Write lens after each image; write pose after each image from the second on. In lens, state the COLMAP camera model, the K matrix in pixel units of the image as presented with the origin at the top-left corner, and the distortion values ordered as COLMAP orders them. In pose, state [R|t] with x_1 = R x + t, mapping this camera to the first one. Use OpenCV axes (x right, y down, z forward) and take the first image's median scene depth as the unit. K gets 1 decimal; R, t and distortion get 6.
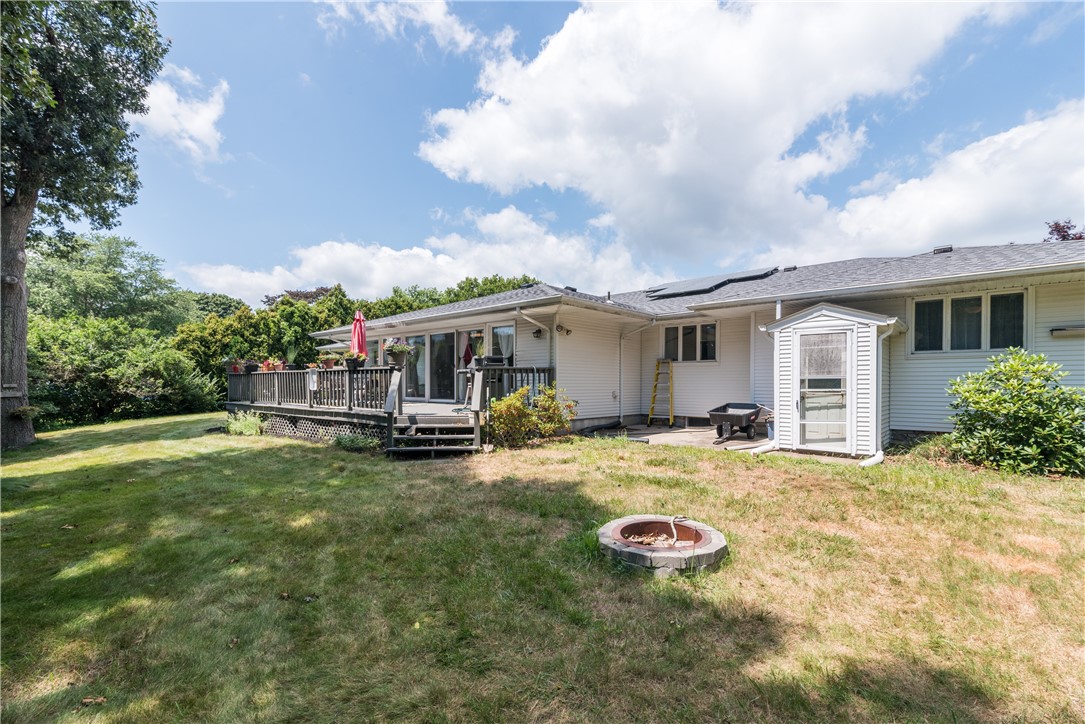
lens RADIAL K [[488.5, 0, 545.0], [0, 488.5, 370.1], [0, 0, 1]] dist [0.019735, -0.002741]
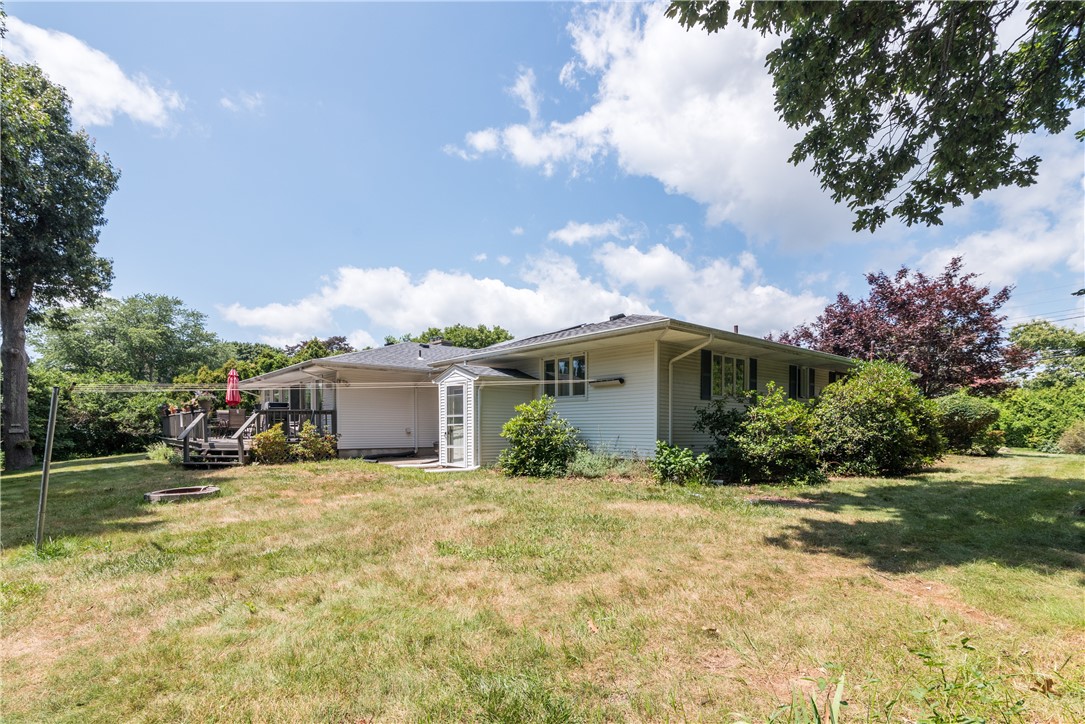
lens RADIAL K [[488.5, 0, 495.4], [0, 488.5, 417.4], [0, 0, 1]] dist [0.019735, -0.002741]
pose [[0.990844, -0.004028, -0.134953, 0.256672], [0.005237, 0.999949, 0.008602, 0.002140], [0.134911, -0.009230, 0.990815, -0.119951]]
